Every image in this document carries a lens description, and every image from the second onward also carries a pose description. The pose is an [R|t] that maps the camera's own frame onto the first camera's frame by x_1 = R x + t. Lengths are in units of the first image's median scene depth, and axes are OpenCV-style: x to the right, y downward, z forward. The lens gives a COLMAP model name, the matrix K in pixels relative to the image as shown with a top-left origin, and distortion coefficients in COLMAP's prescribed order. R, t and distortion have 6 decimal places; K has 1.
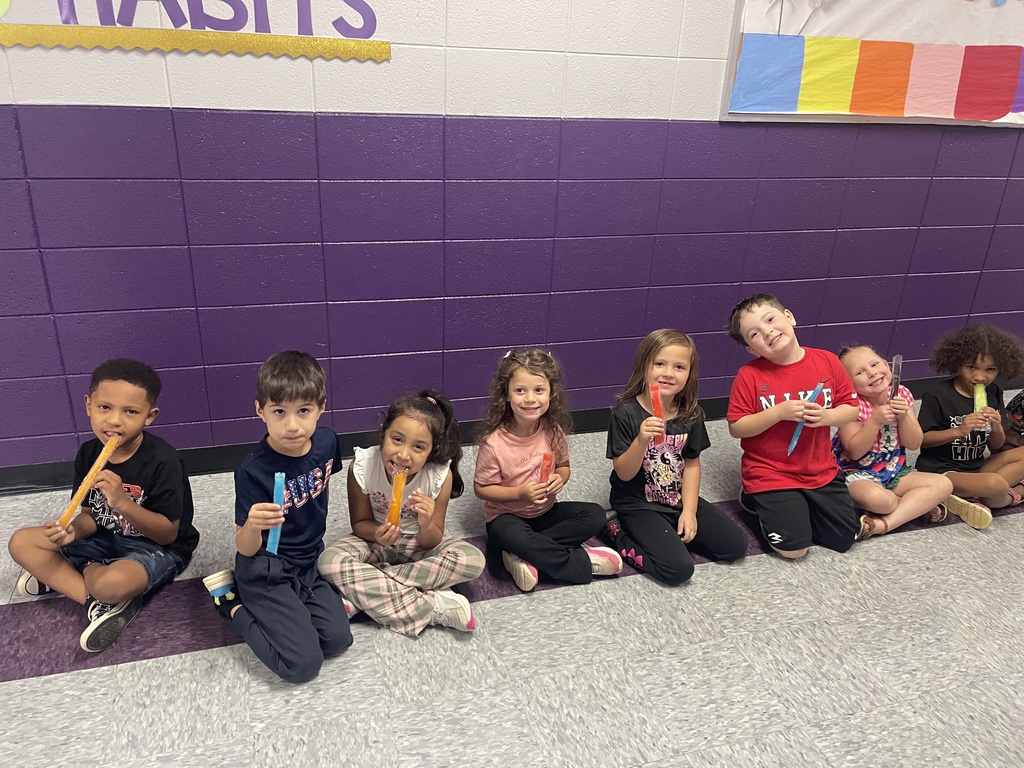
lens RADIAL K [[784.2, 0, 512.0], [0, 784.2, 384.0], [0, 0, 1]] dist [0.101557, -0.139464]
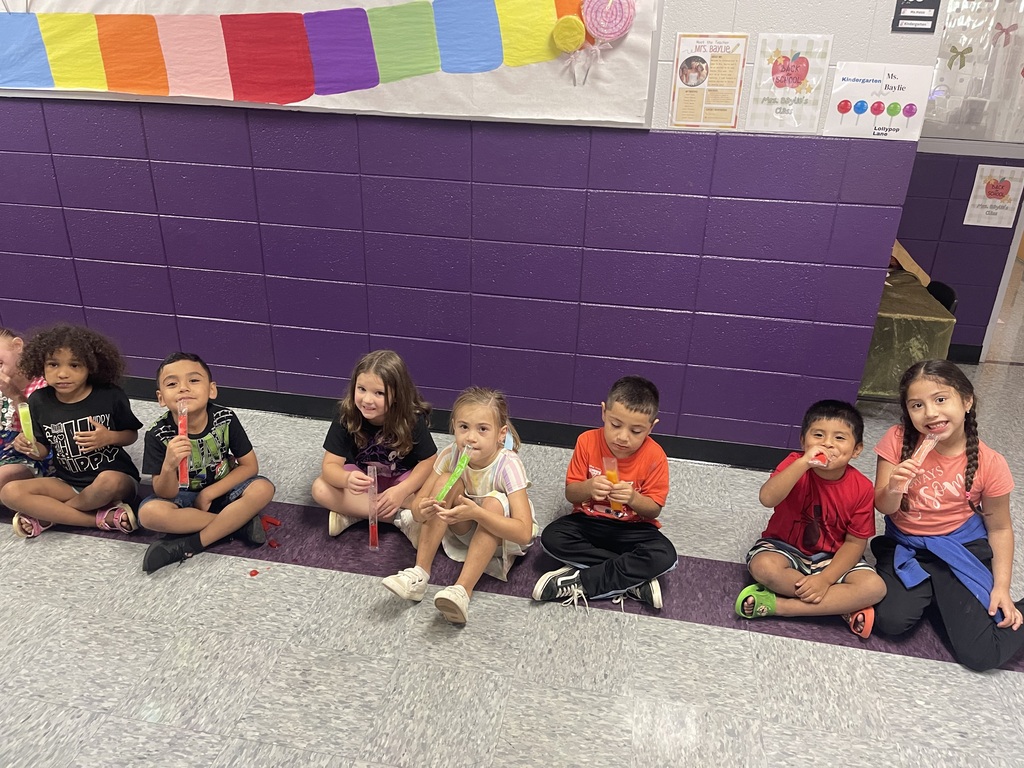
lens RADIAL K [[752.2, 0, 512.0], [0, 752.2, 384.0], [0, 0, 1]] dist [0.093435, -0.114934]
pose [[0.880116, 0.172262, -0.442403, 1.317391], [-0.176106, 0.983827, 0.032735, -0.106195], [0.440887, 0.049099, 0.896219, 0.400679]]
